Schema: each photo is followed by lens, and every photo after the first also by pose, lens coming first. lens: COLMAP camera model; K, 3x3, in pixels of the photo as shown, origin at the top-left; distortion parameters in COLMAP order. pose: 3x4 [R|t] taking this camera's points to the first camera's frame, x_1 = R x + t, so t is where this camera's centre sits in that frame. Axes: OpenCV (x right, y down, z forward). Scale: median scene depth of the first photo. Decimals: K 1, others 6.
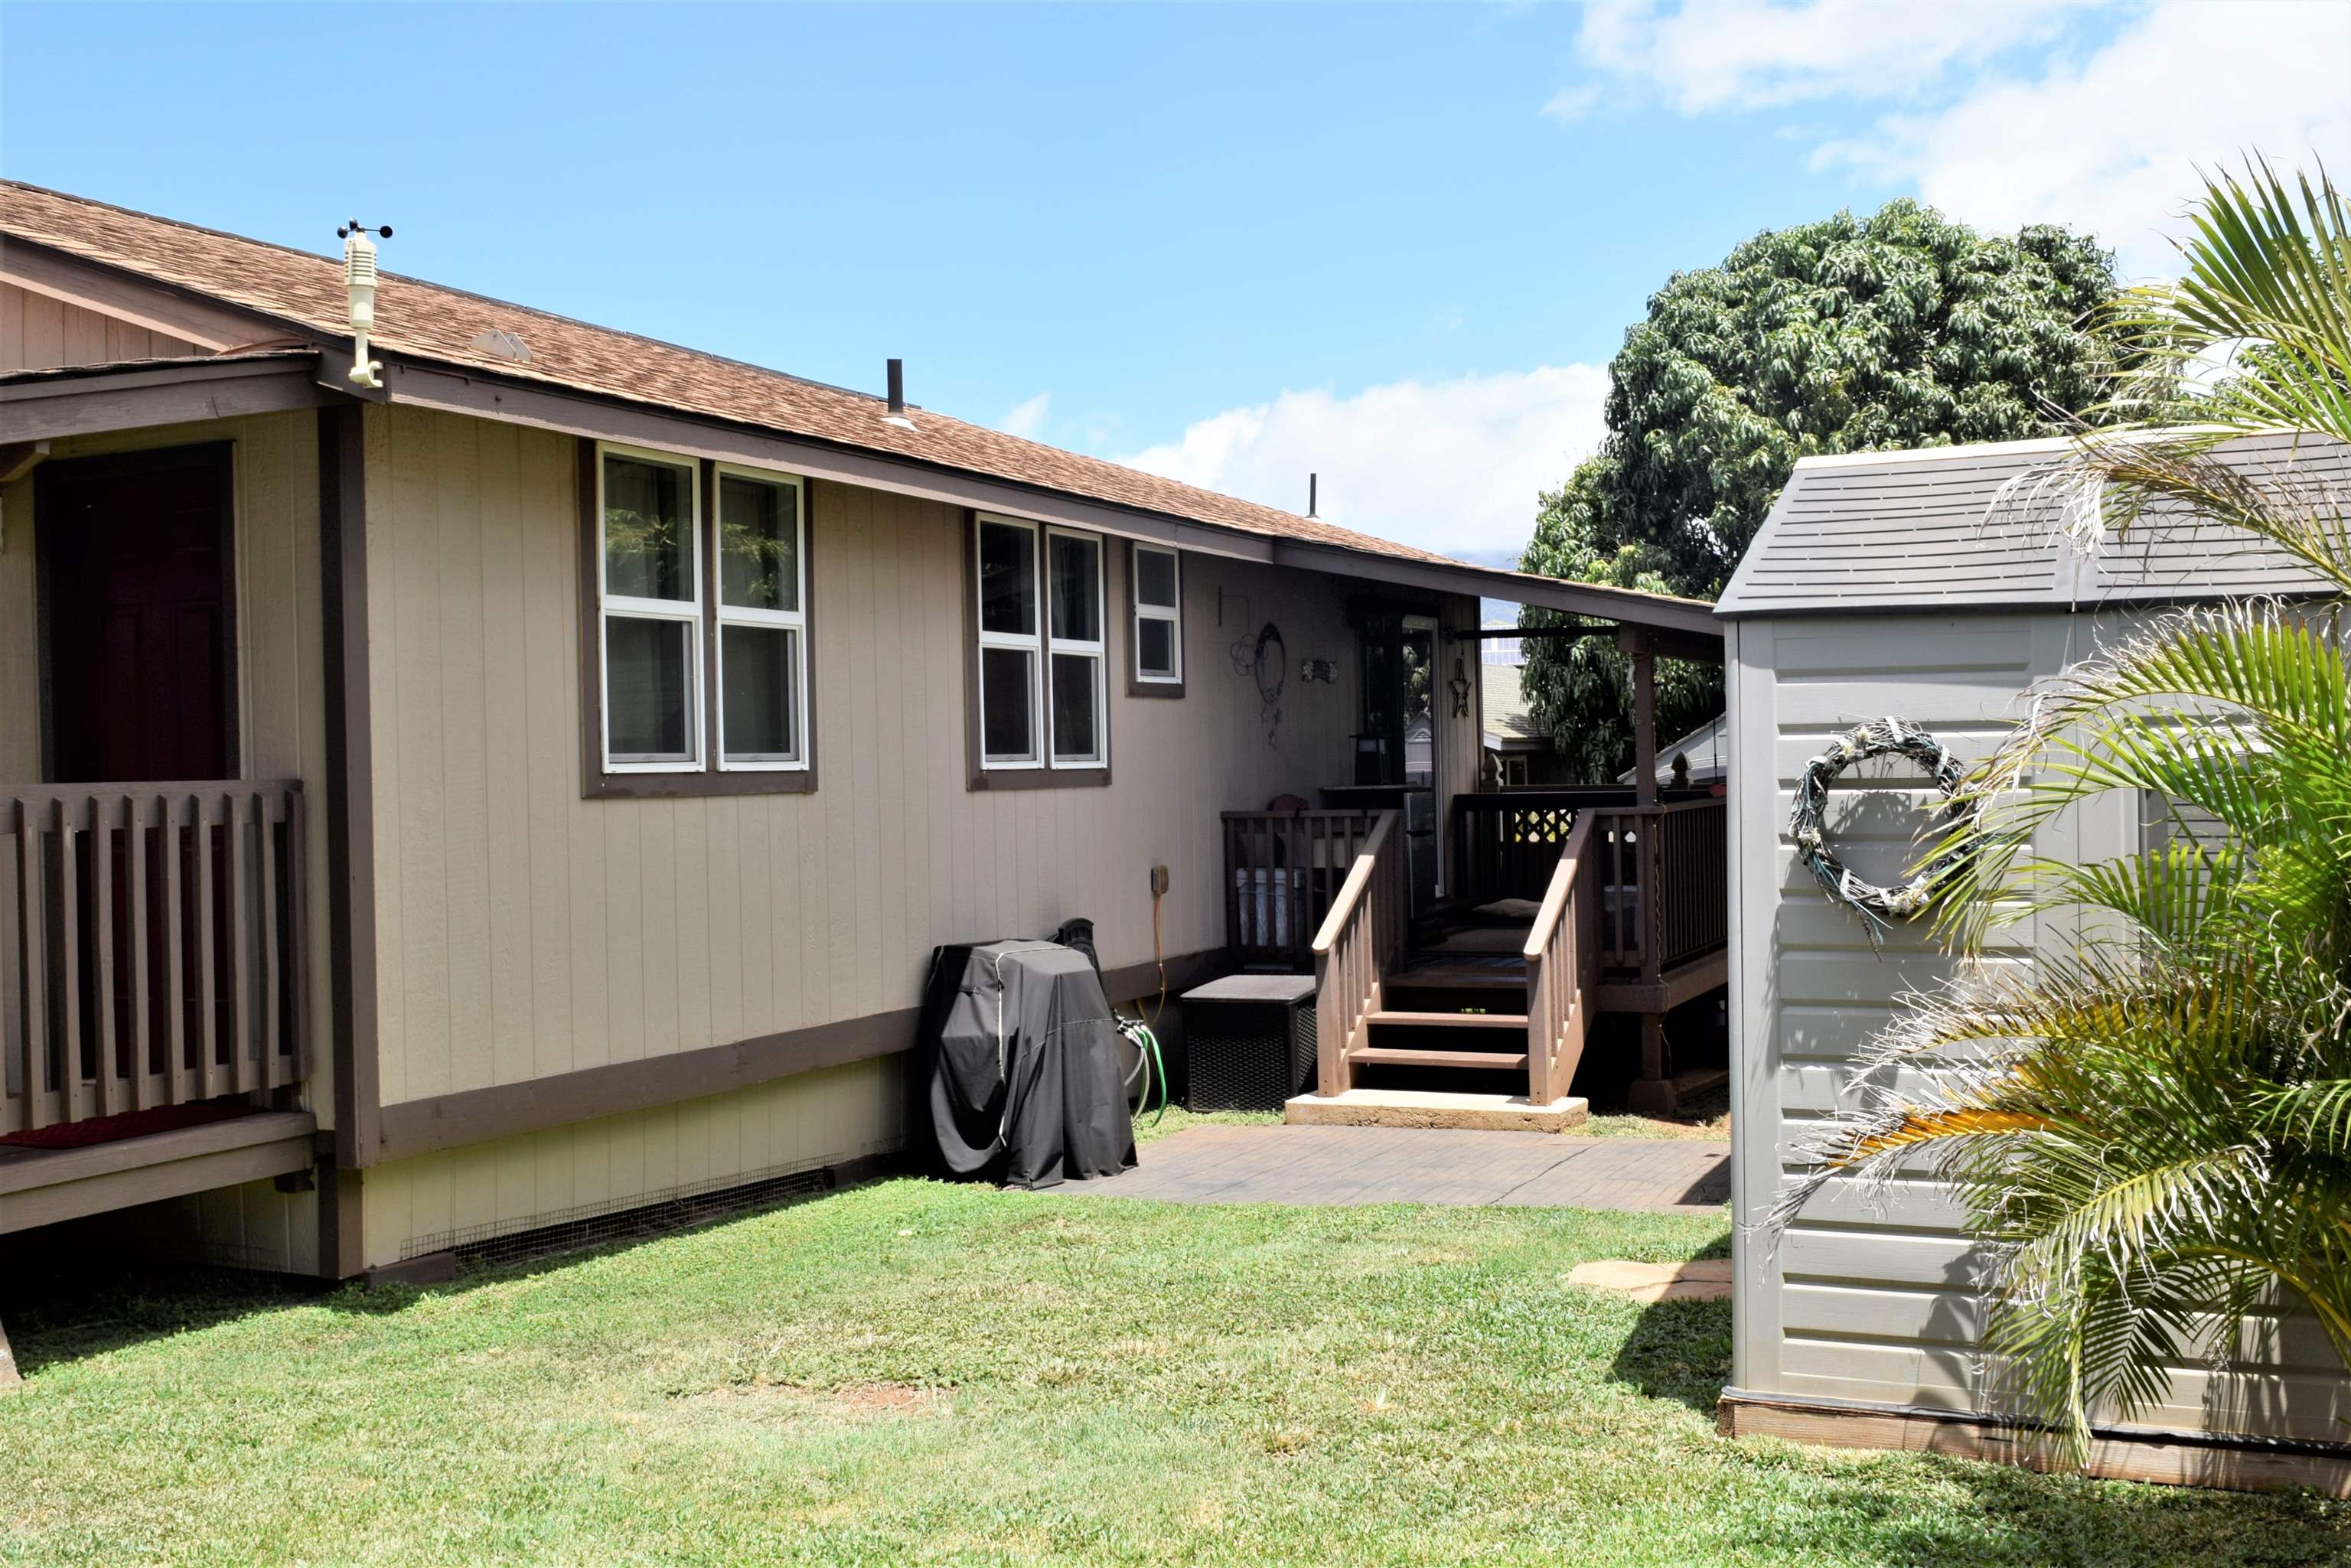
lens RADIAL K [[2306.3, 0, 1175.5], [0, 2306.3, 784.0], [0, 0, 1]] dist [-0.043105, 0.024660]
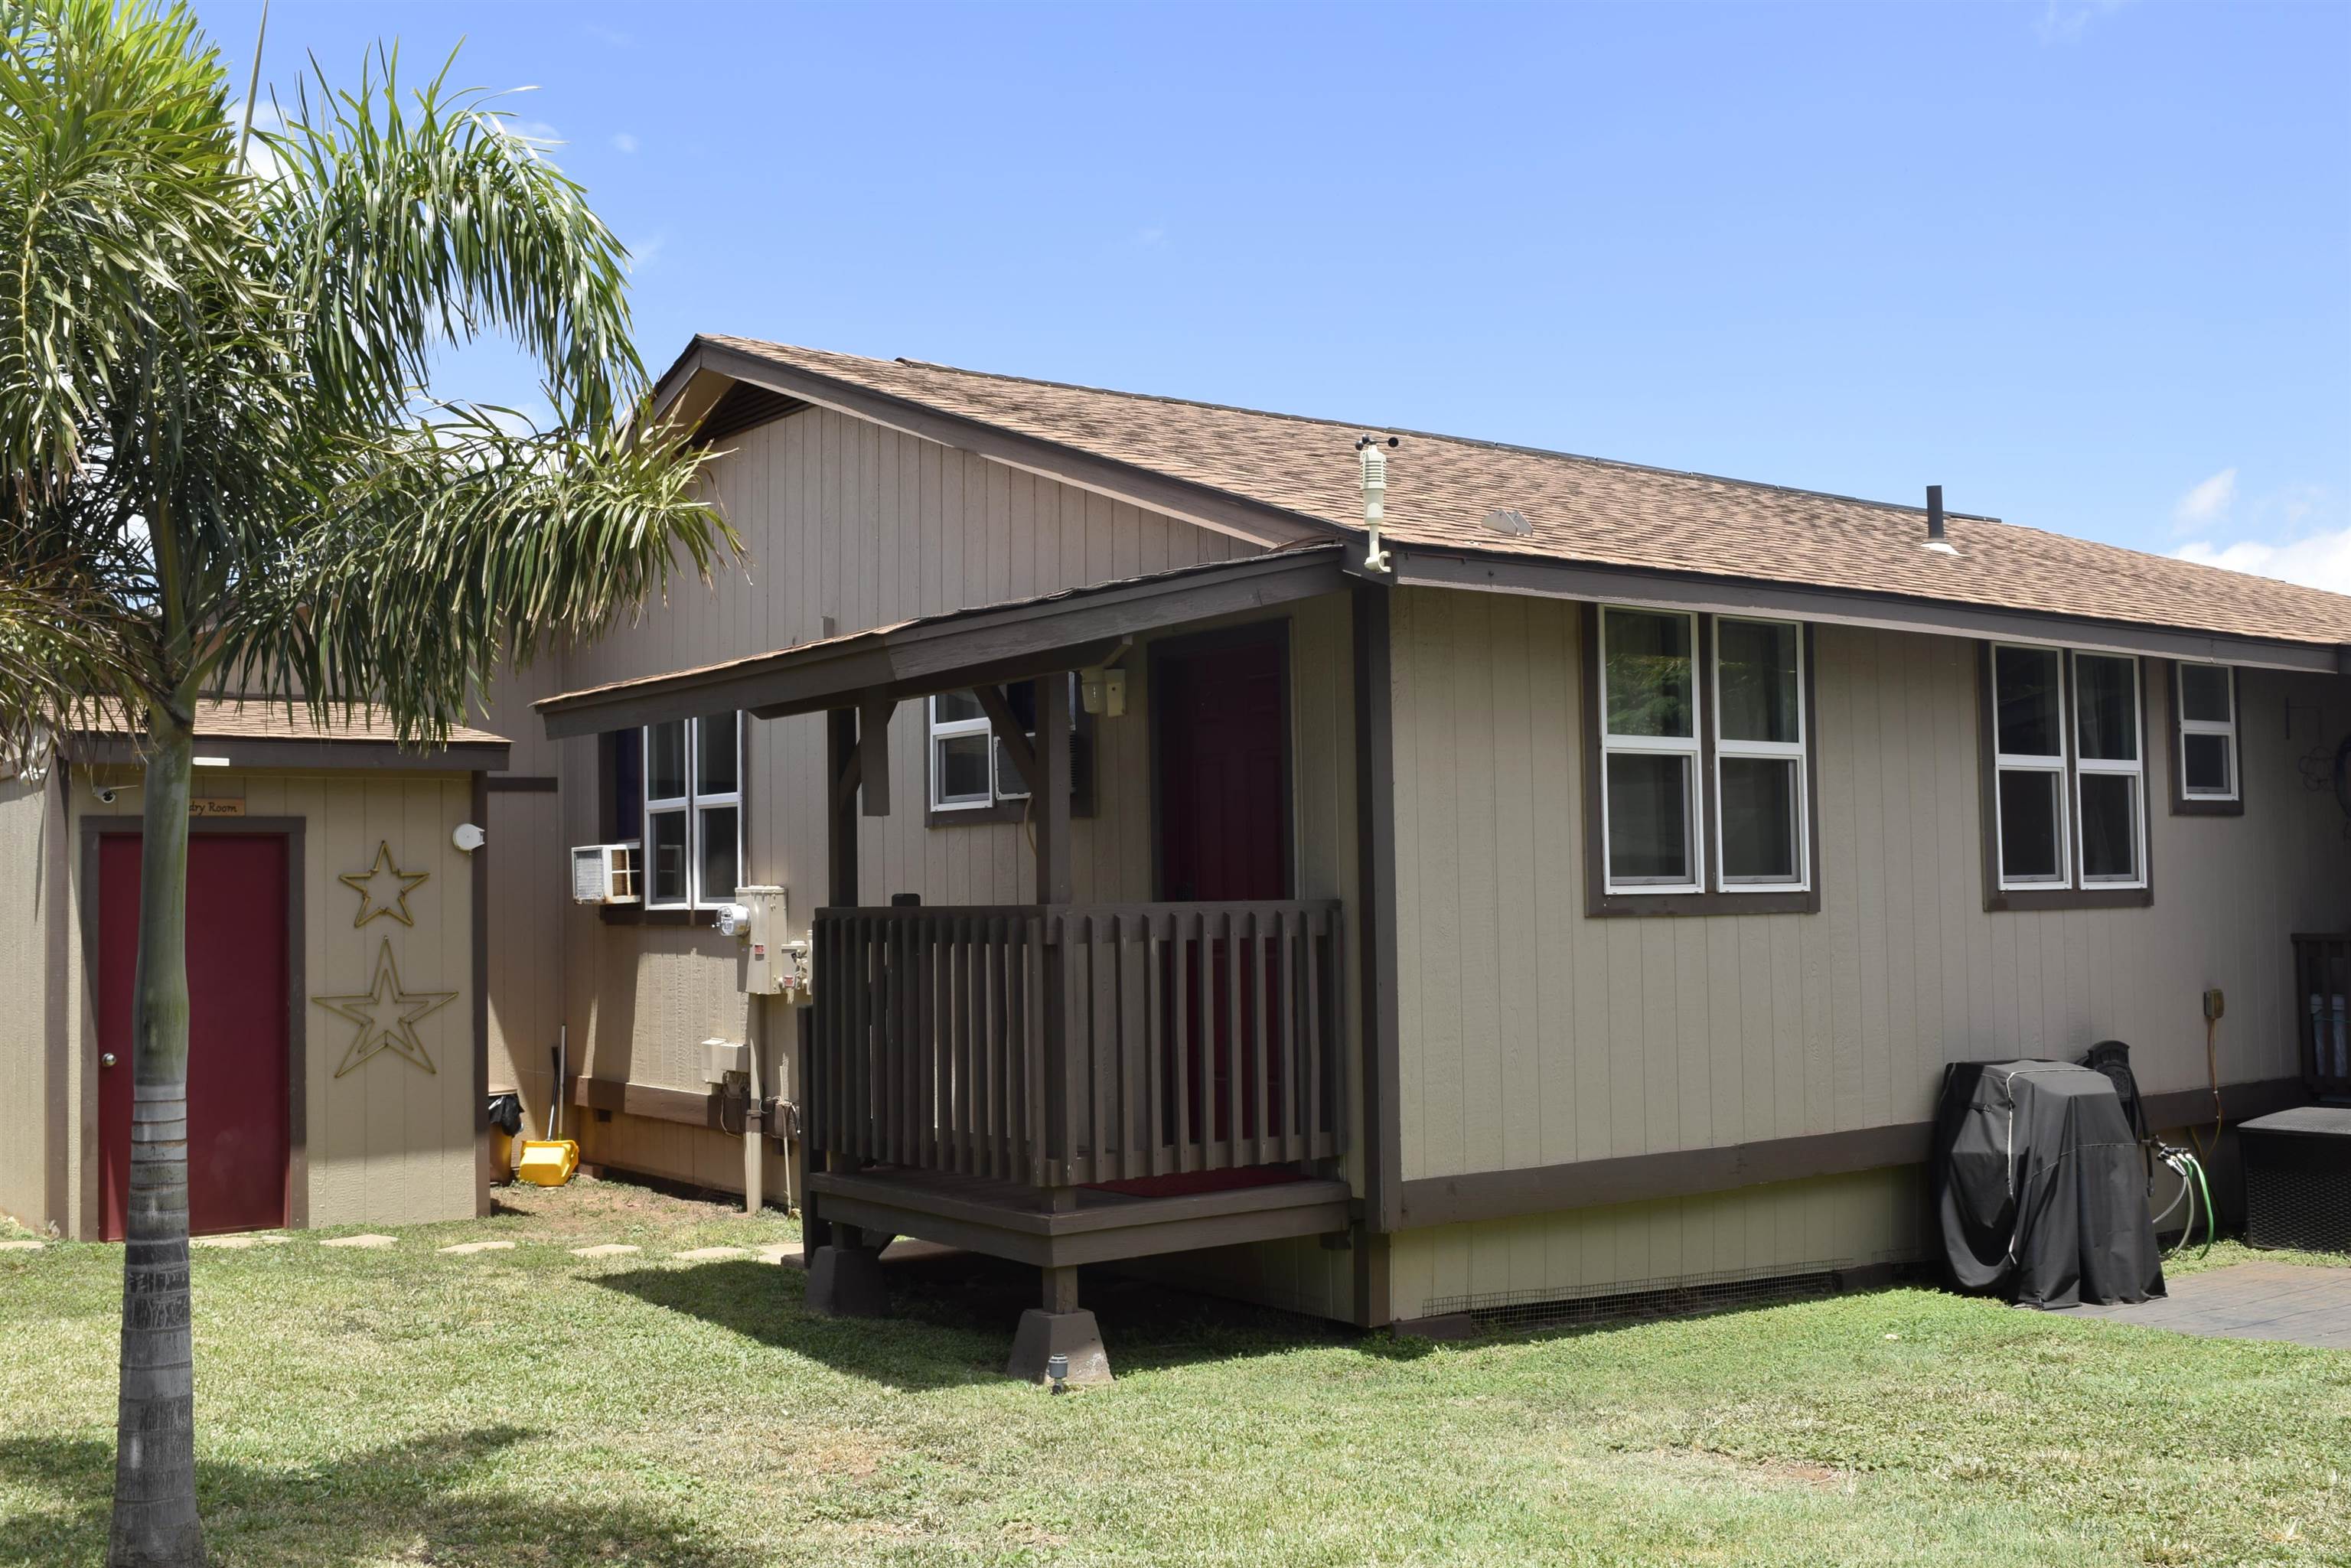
lens RADIAL K [[2338.8, 0, 1175.5], [0, 2338.8, 784.0], [0, 0, 1]] dist [-0.026435, -0.011648]
pose [[0.879139, -0.016108, -0.476293, 0.106820], [-0.005774, 0.998995, -0.044444, -0.006589], [0.476530, 0.041823, 0.878163, -0.093883]]
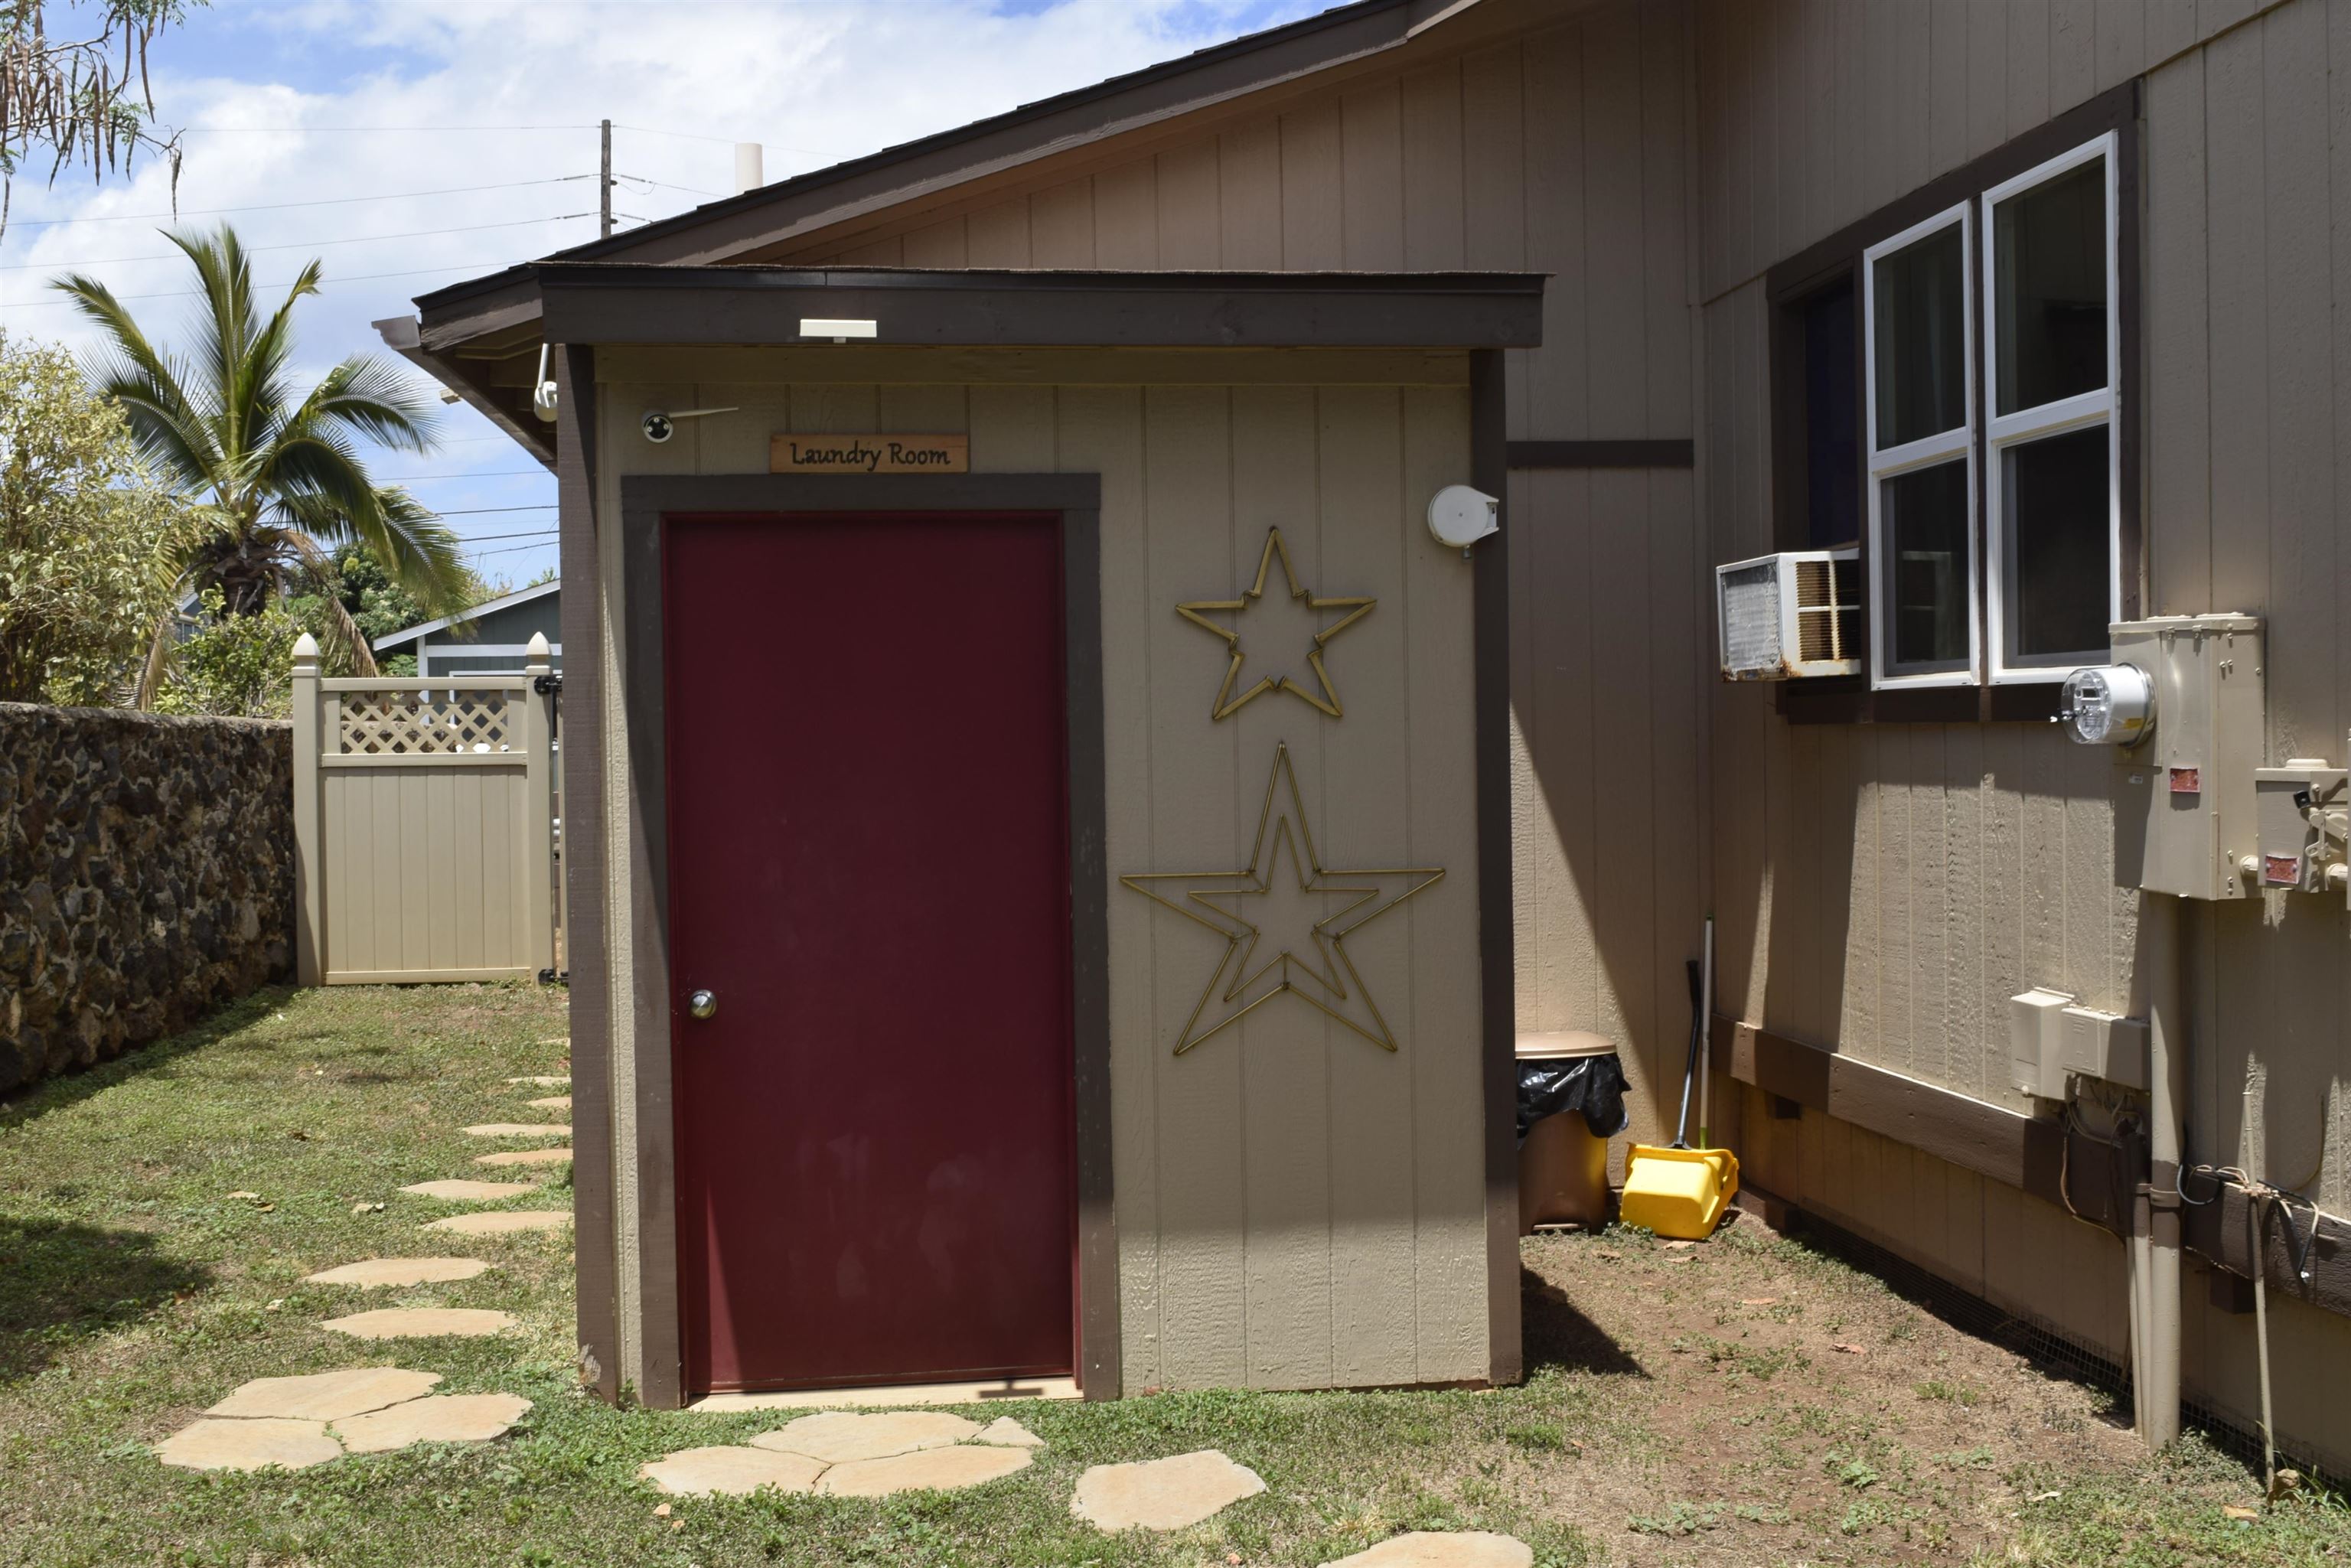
lens RADIAL K [[2338.8, 0, 1175.5], [0, 2338.8, 784.0], [0, 0, 1]] dist [-0.026435, -0.011648]
pose [[0.539322, 0.029449, -0.841585, -0.209622], [-0.001565, 0.999422, 0.033969, 0.005445], [0.842098, -0.017004, 0.539056, 0.261868]]
